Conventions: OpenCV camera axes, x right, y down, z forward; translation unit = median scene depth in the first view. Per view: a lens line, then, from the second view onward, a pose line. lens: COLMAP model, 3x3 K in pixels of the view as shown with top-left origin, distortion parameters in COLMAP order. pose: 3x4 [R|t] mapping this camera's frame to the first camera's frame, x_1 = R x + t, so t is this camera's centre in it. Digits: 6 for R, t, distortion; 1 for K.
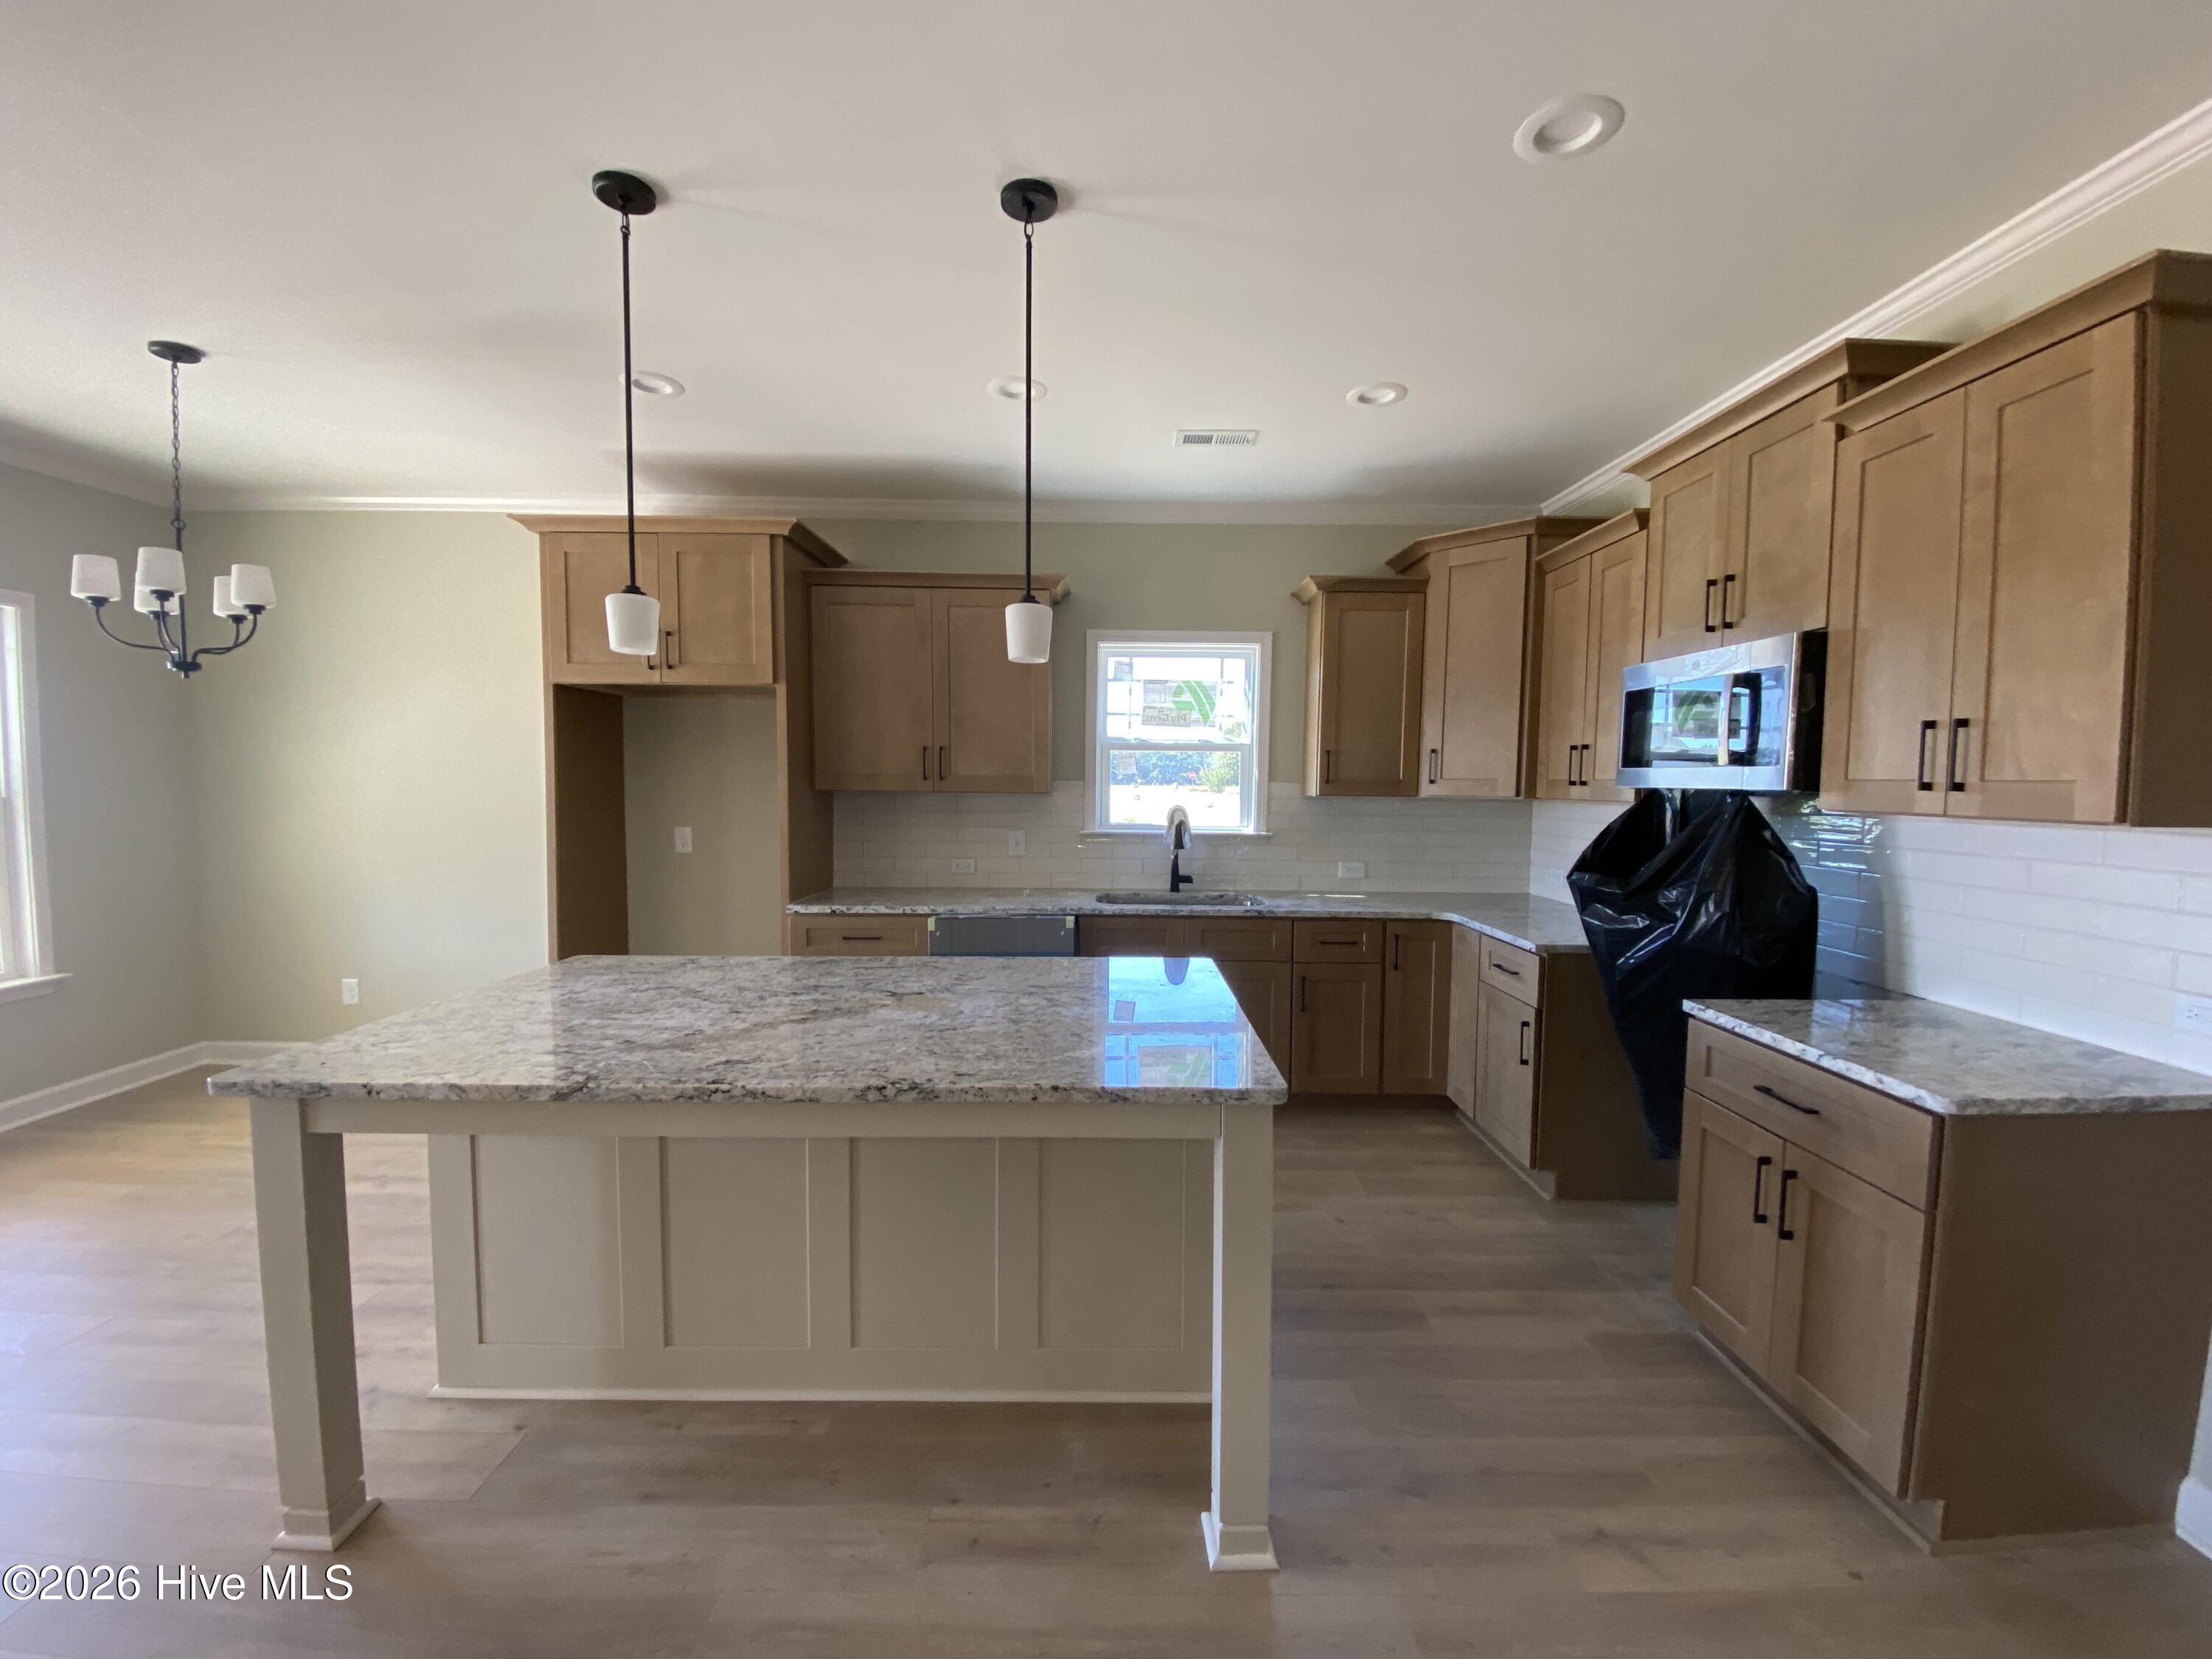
lens RADIAL K [[894.3, 0, 1109.6], [0, 894.3, 836.8], [0, 0, 1]] dist [0.025552, -0.022303]
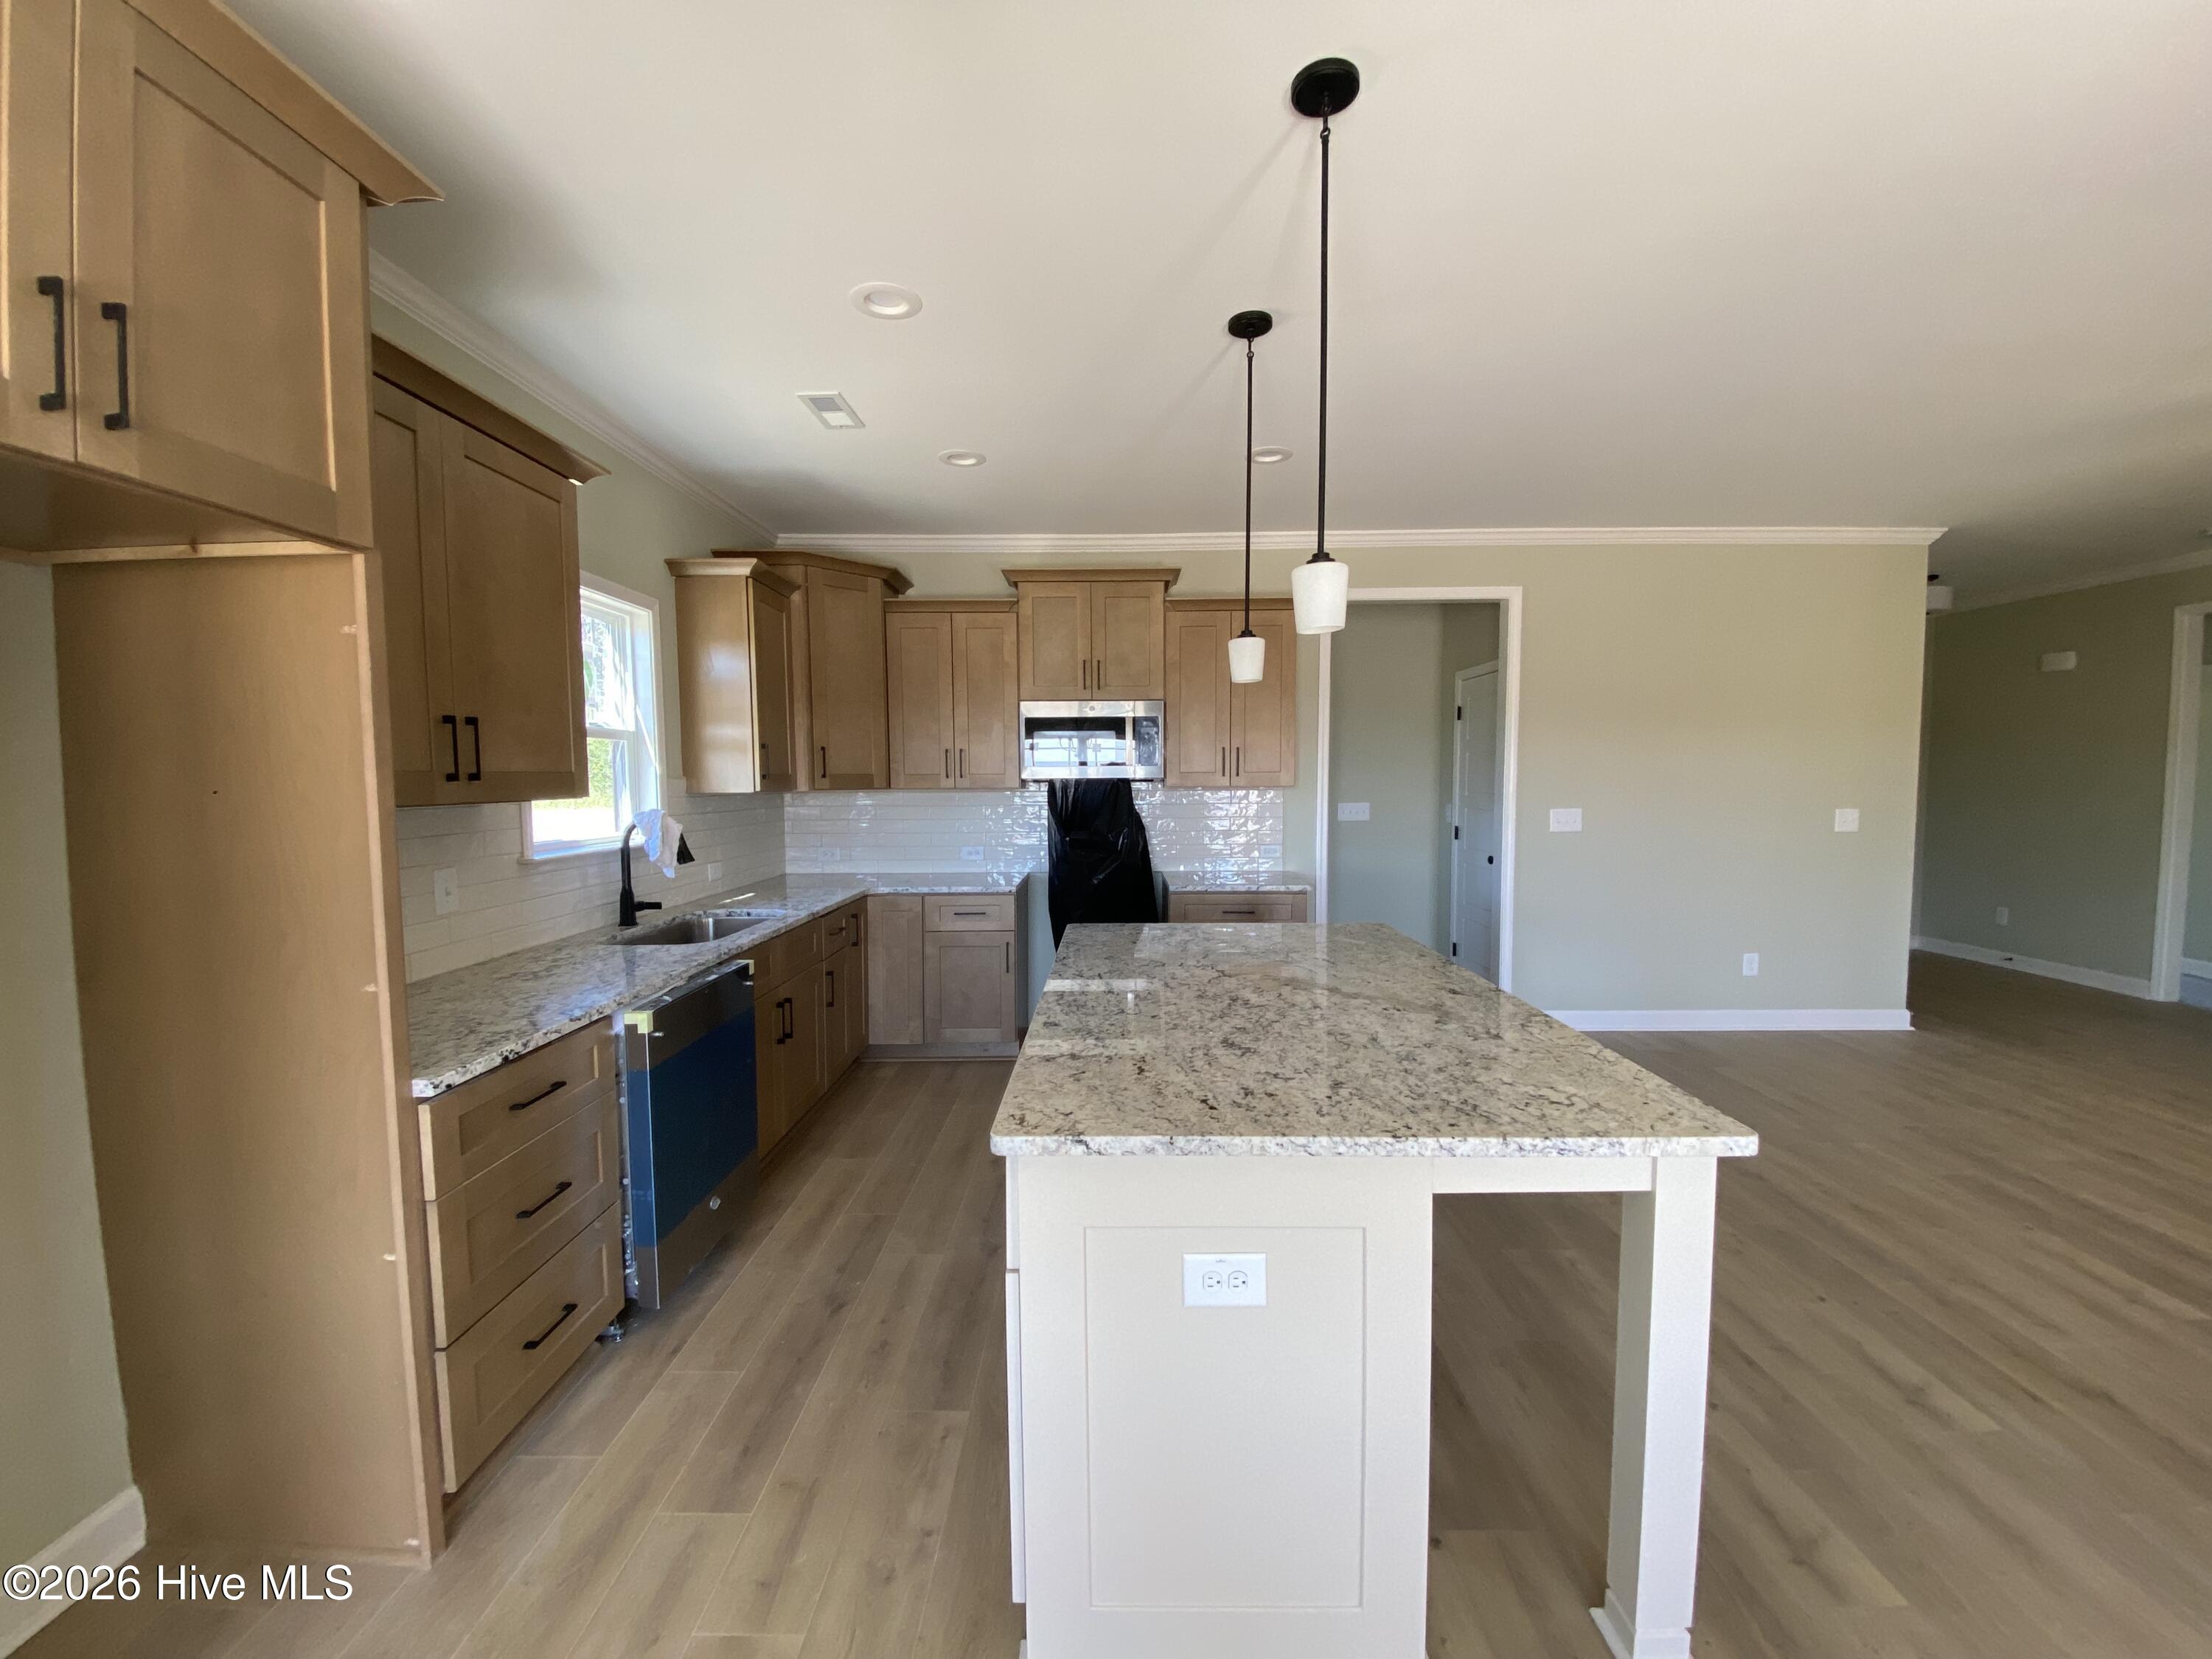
lens RADIAL K [[894.3, 0, 1109.6], [0, 894.3, 836.8], [0, 0, 1]] dist [0.025552, -0.022303]
pose [[0.015358, -0.076491, 0.996952, -0.796649], [0.068207, 0.994827, 0.075277, -0.049495], [-0.997553, 0.066843, 0.020496, 0.678274]]
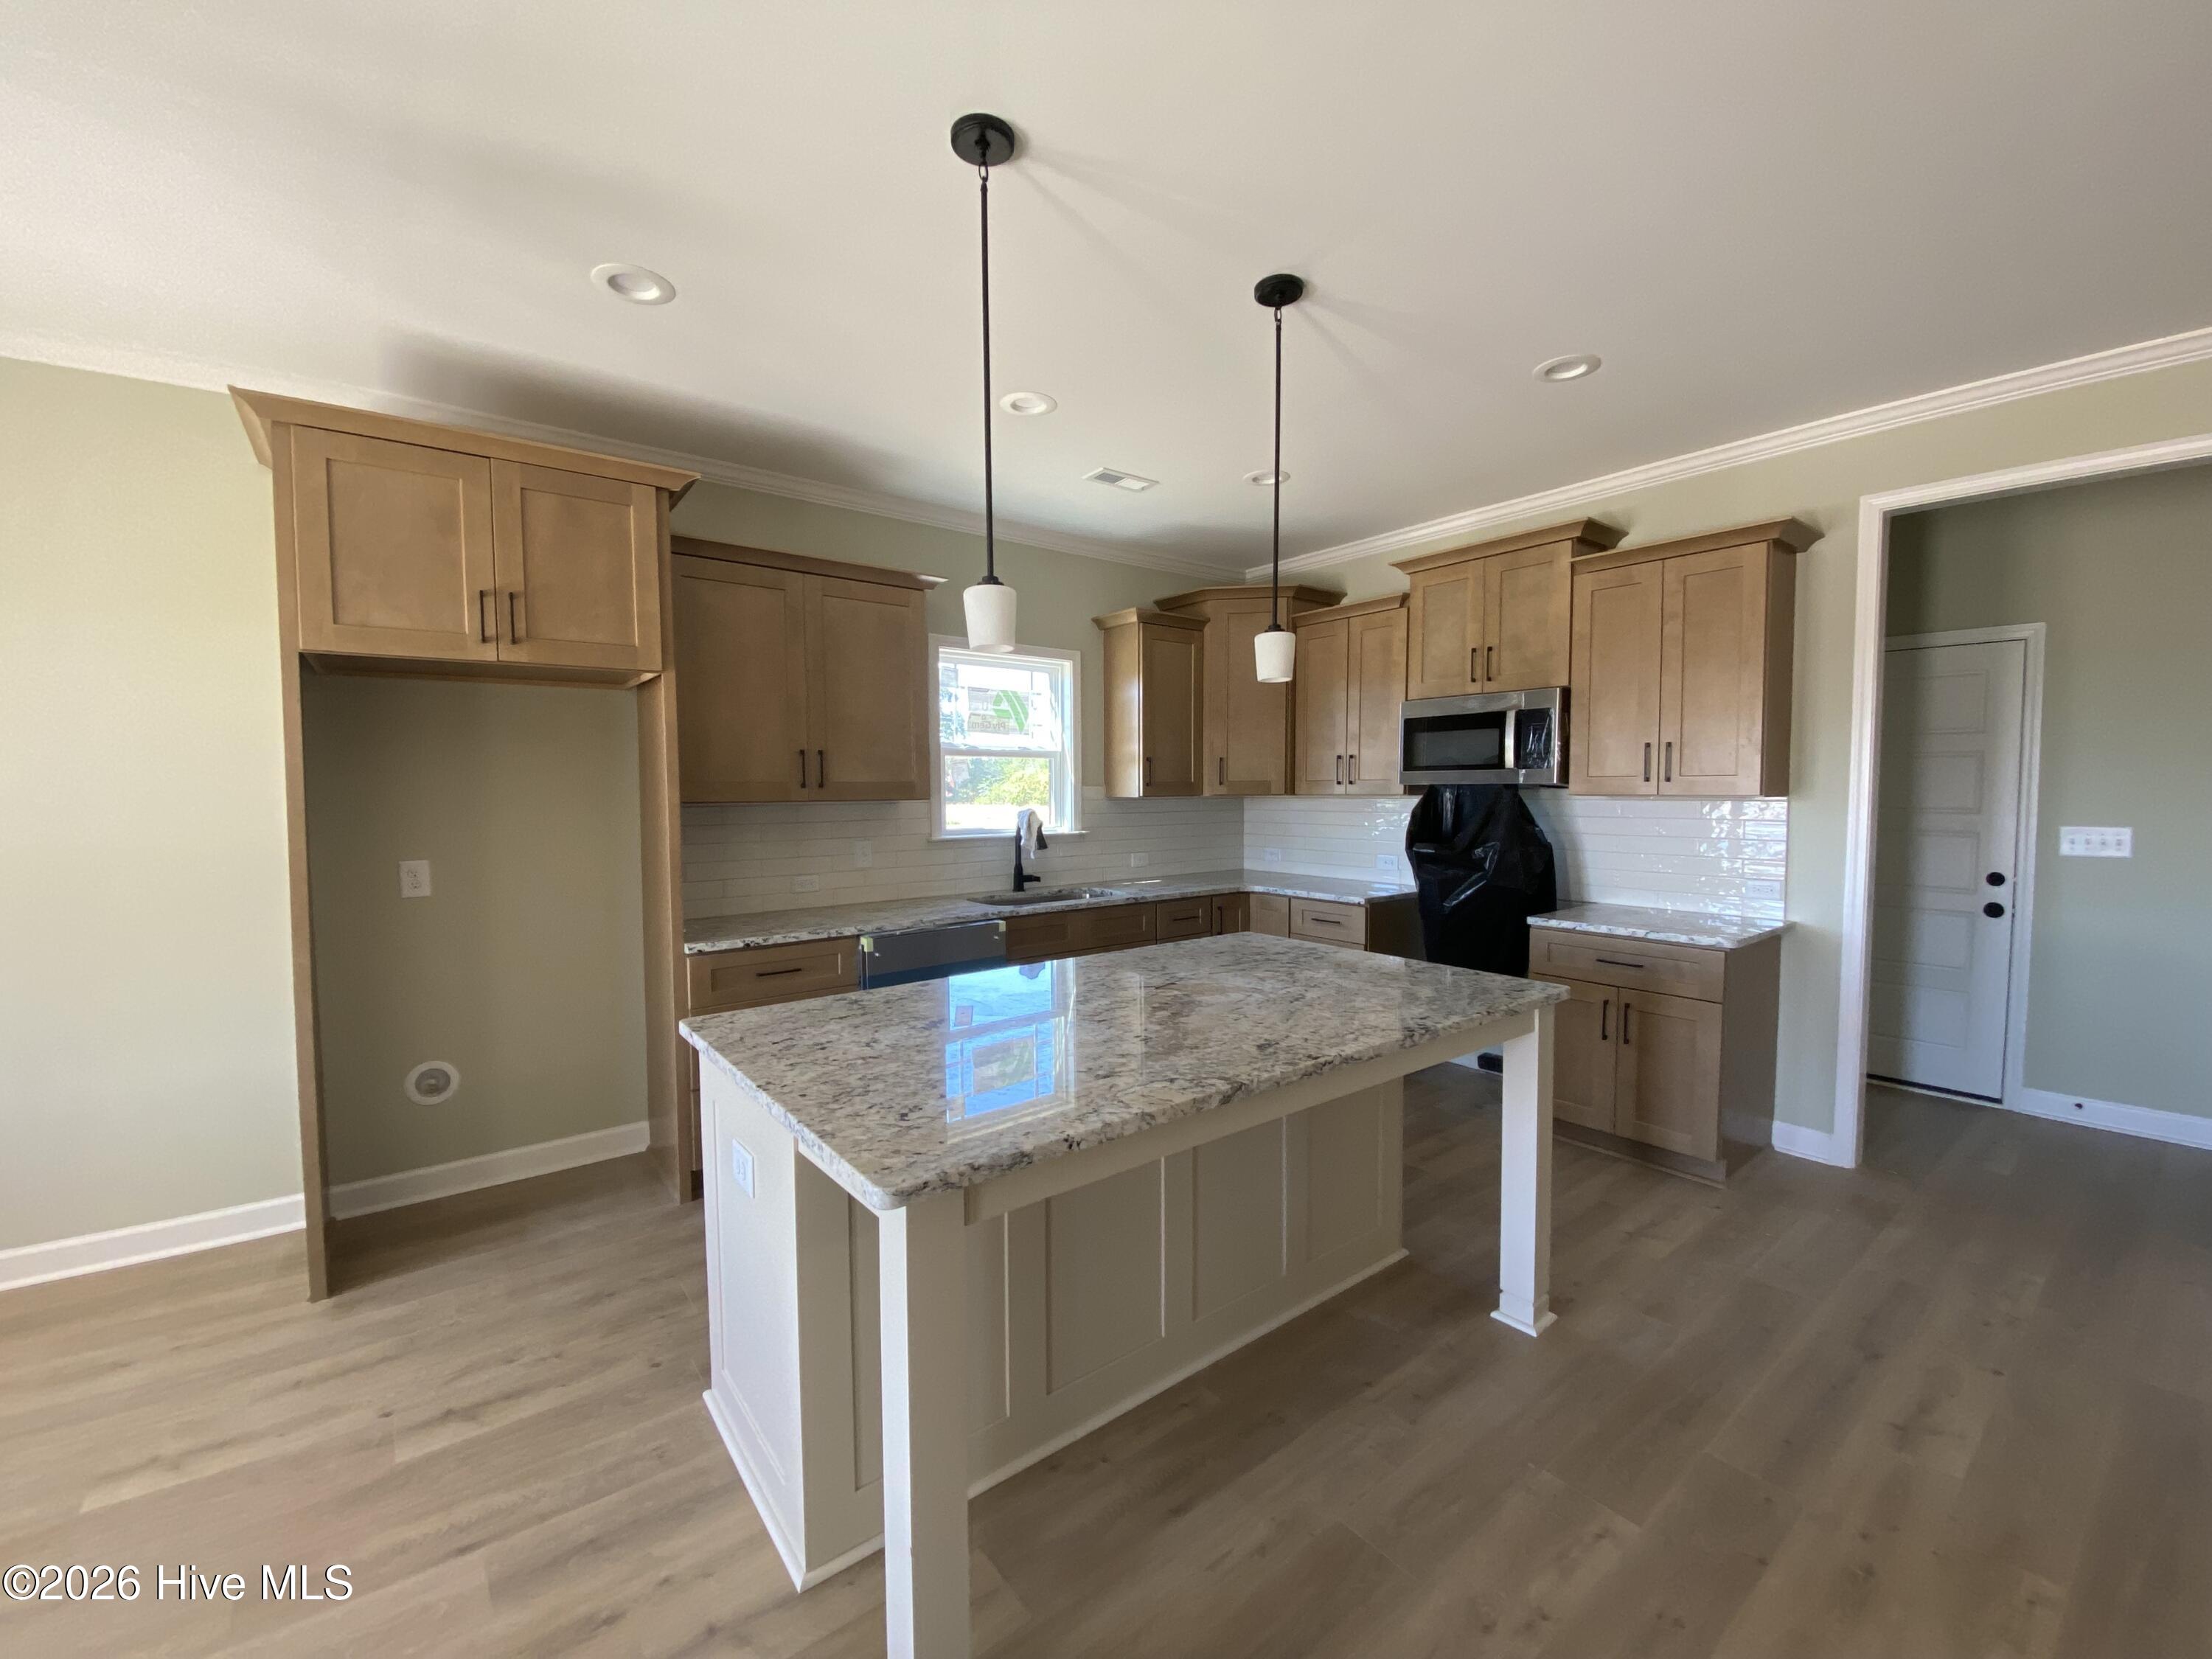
lens RADIAL K [[894.3, 0, 1109.6], [0, 894.3, 836.8], [0, 0, 1]] dist [0.025552, -0.022303]
pose [[0.792316, -0.049186, 0.608125, -0.563814], [0.053560, 0.998504, 0.010979, -0.009733], [-0.607756, 0.023872, 0.793765, 0.120029]]
